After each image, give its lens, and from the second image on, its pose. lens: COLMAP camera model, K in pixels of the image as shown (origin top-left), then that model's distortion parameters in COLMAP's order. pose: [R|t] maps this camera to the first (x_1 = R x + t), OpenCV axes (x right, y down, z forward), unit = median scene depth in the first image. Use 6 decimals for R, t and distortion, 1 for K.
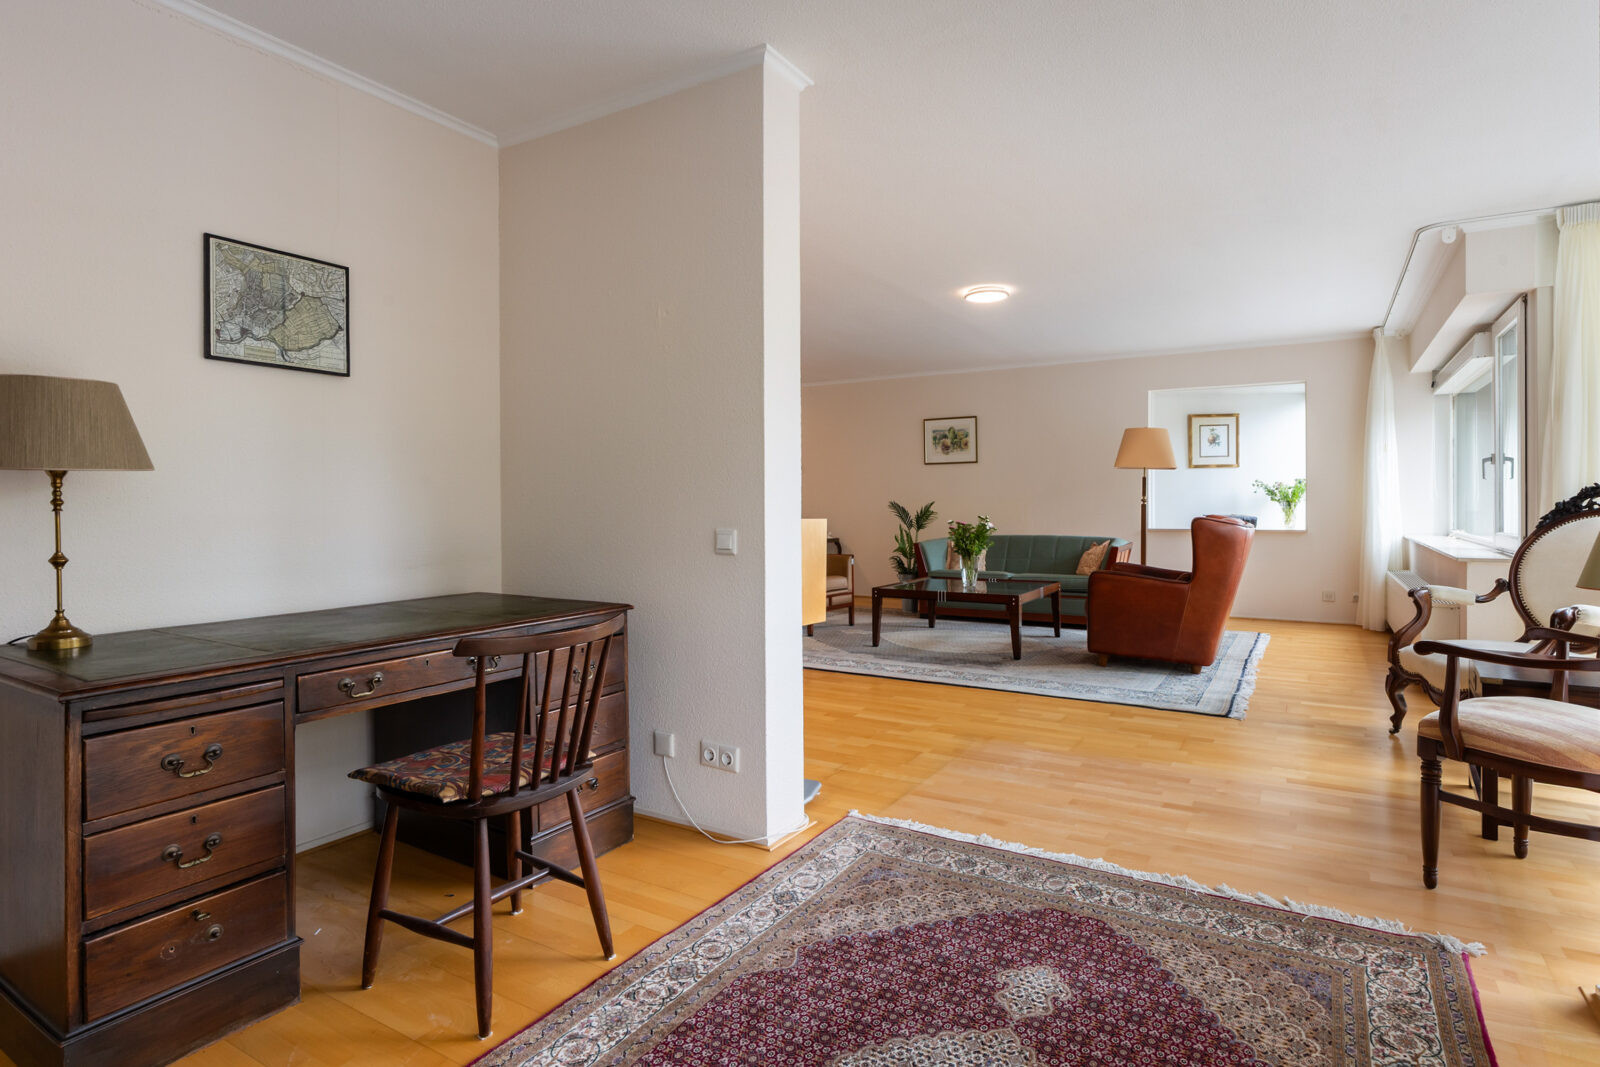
lens RADIAL K [[841.3, 0, 797.6], [0, 841.3, 524.4], [0, 0, 1]] dist [-0.001537, 0.000004]
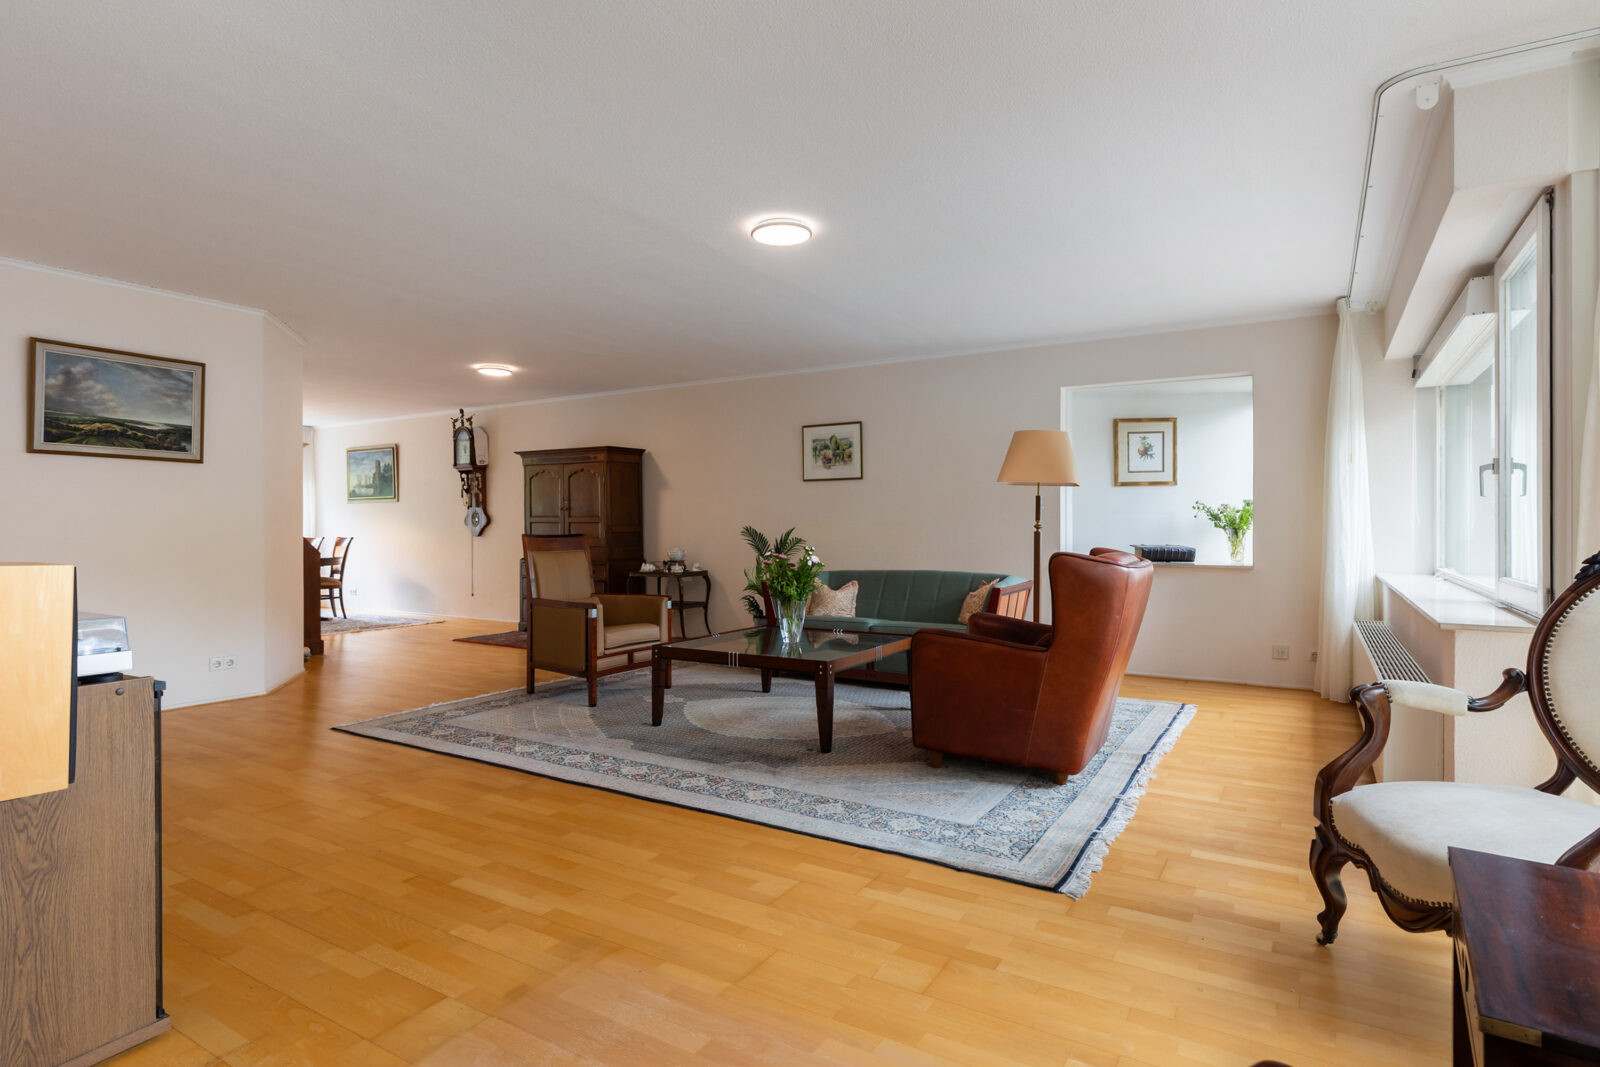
lens RADIAL K [[837.5, 0, 818.2], [0, 837.5, 546.8], [0, 0, 1]] dist [0.001077, 0.000159]
pose [[0.999842, 0.003238, 0.017450, 0.217922], [-0.003204, 0.999993, -0.001992, -0.008785], [-0.017456, 0.001935, 0.999846, 0.269289]]
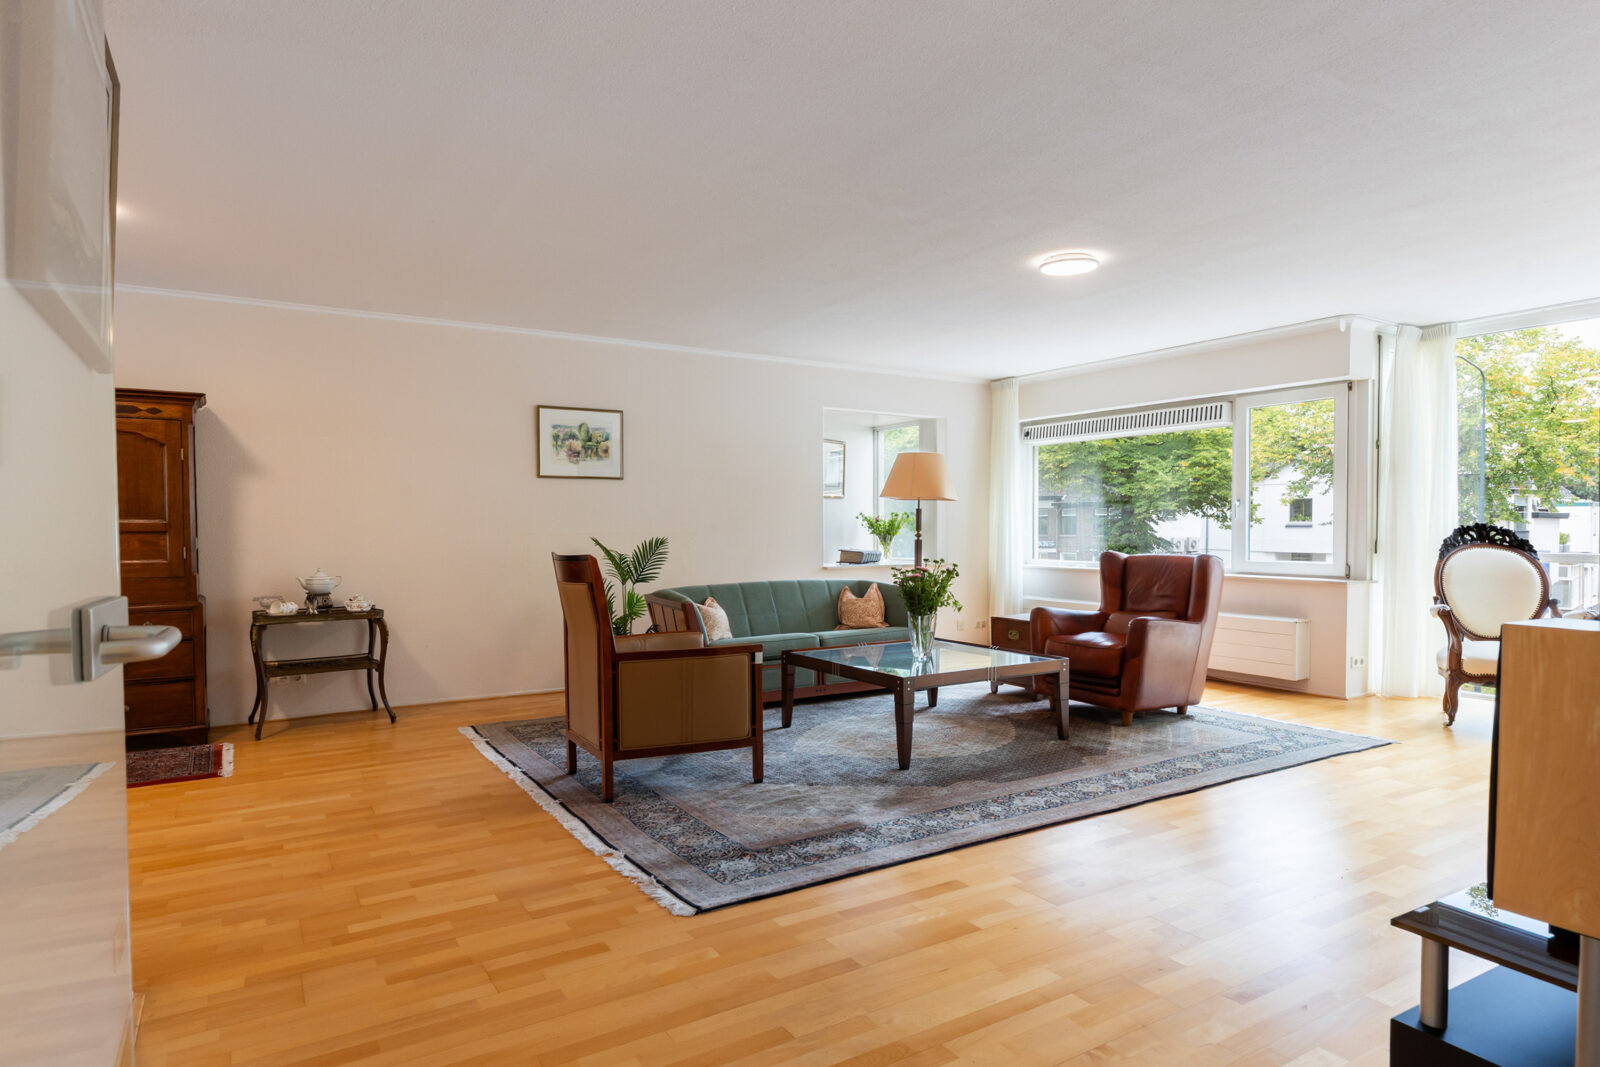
lens RADIAL K [[910.6, 0, 804.6], [0, 910.6, 522.8], [0, 0, 1]] dist [0.000012, -0.000683]
pose [[0.431168, 0.004879, 0.902258, -0.551380], [0.020184, 0.999683, -0.015051, -0.032200], [-0.902046, 0.024701, 0.430933, 0.754458]]
